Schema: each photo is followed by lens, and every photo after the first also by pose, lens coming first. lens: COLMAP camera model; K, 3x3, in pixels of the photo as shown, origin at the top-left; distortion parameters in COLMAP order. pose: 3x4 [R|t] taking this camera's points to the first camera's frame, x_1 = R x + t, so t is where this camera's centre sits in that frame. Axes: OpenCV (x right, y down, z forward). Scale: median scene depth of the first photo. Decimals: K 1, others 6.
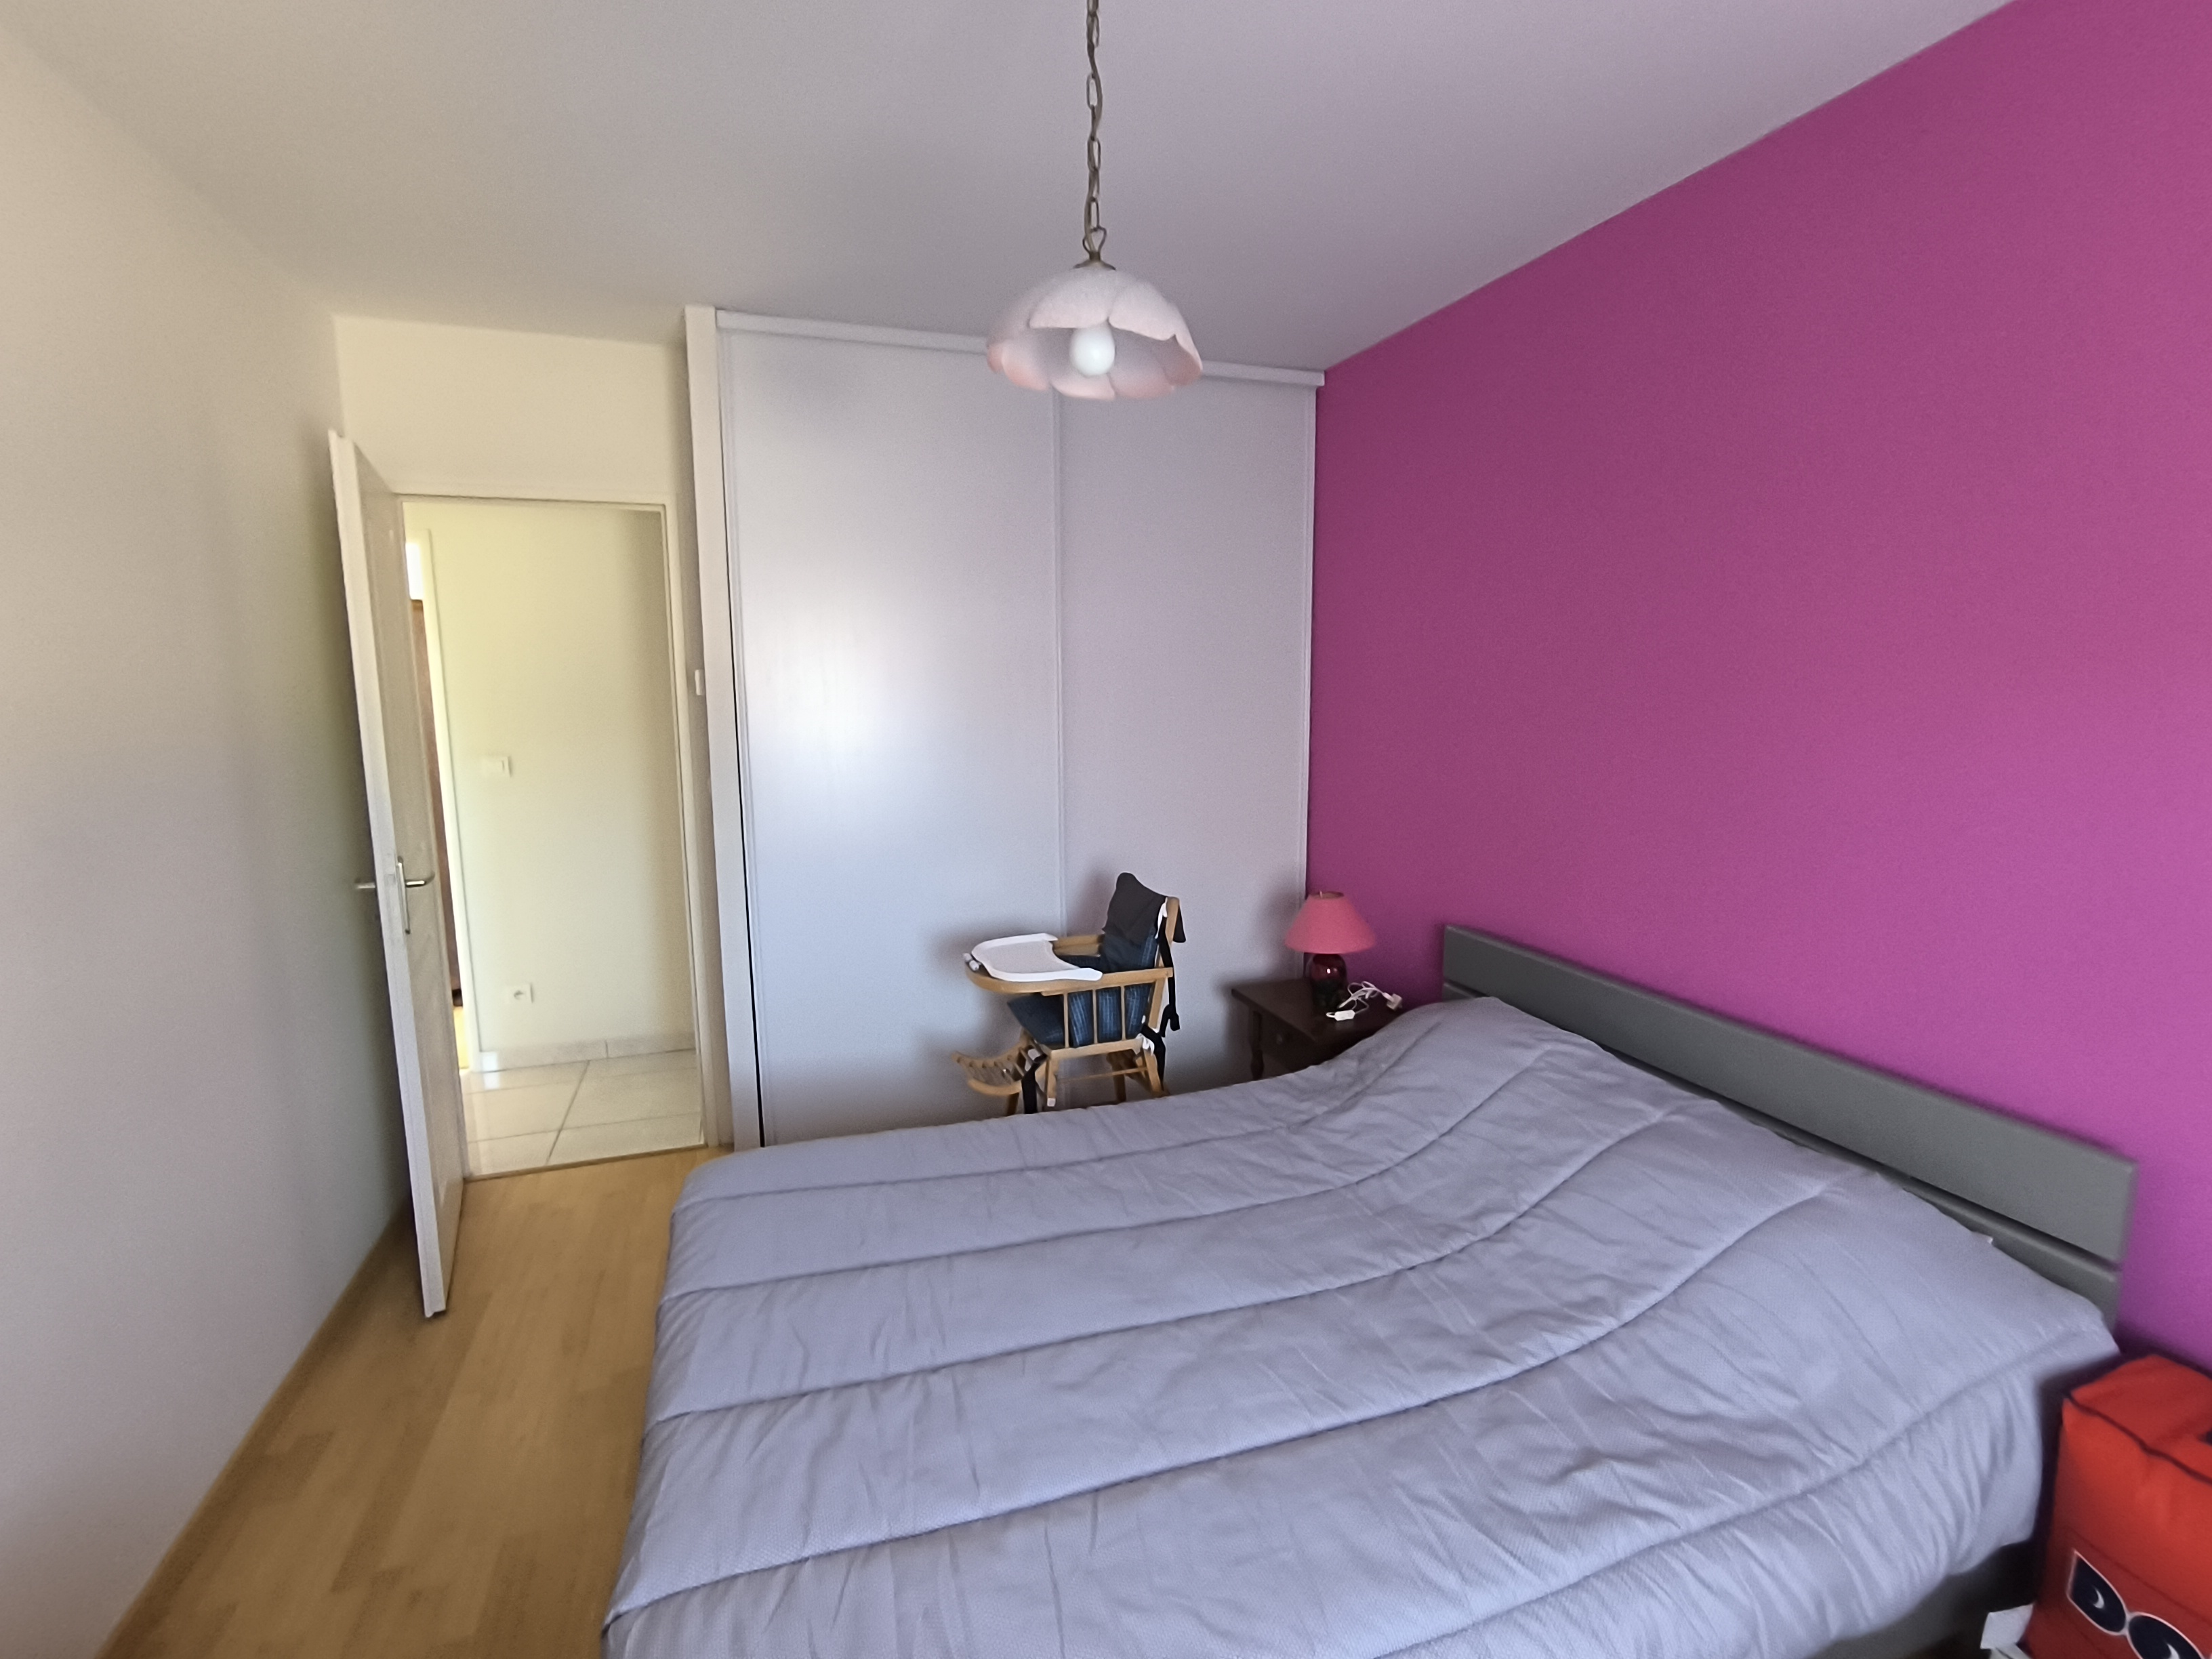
lens RADIAL K [[1009.7, 0, 1097.2], [0, 1009.7, 828.2], [0, 0, 1]] dist [-0.000822, 0.010293]
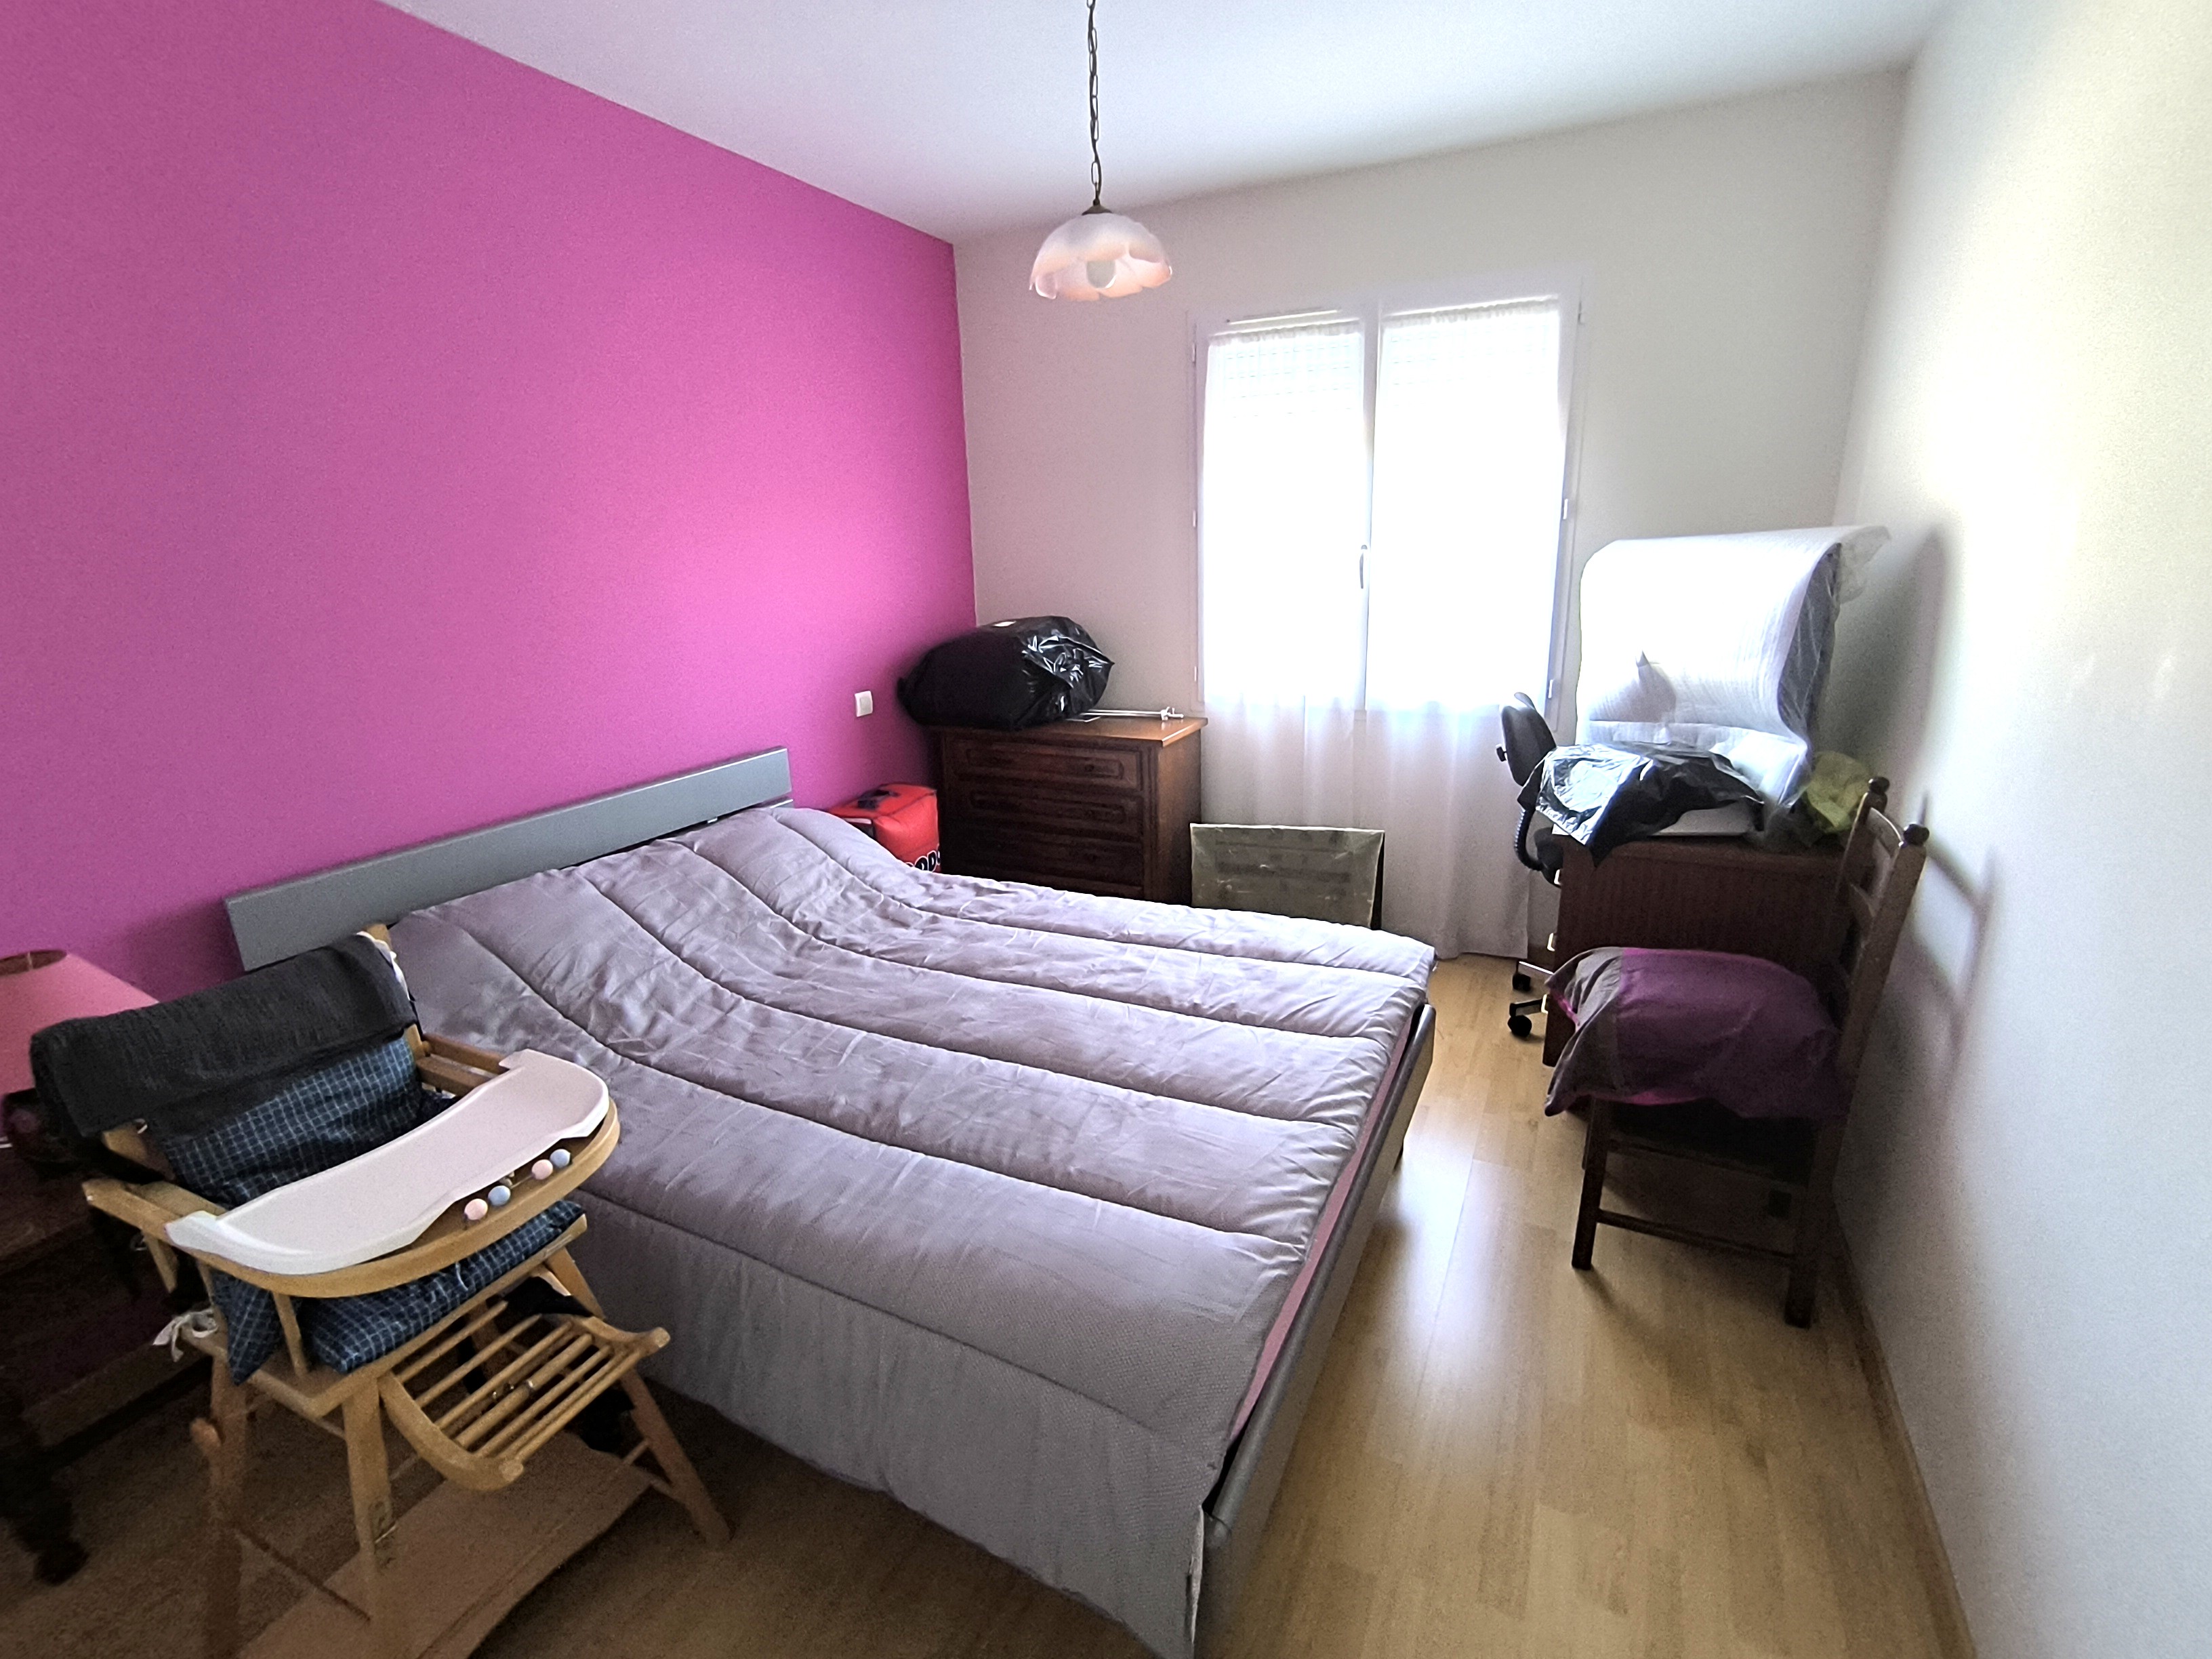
lens RADIAL K [[1009.7, 0, 1097.2], [0, 1009.7, 828.2], [0, 0, 1]] dist [-0.000822, 0.010293]
pose [[-0.705217, -0.163911, 0.689784, -0.839597], [0.146232, 0.918363, 0.367730, -0.178563], [-0.693747, 0.360198, -0.623676, 1.603186]]
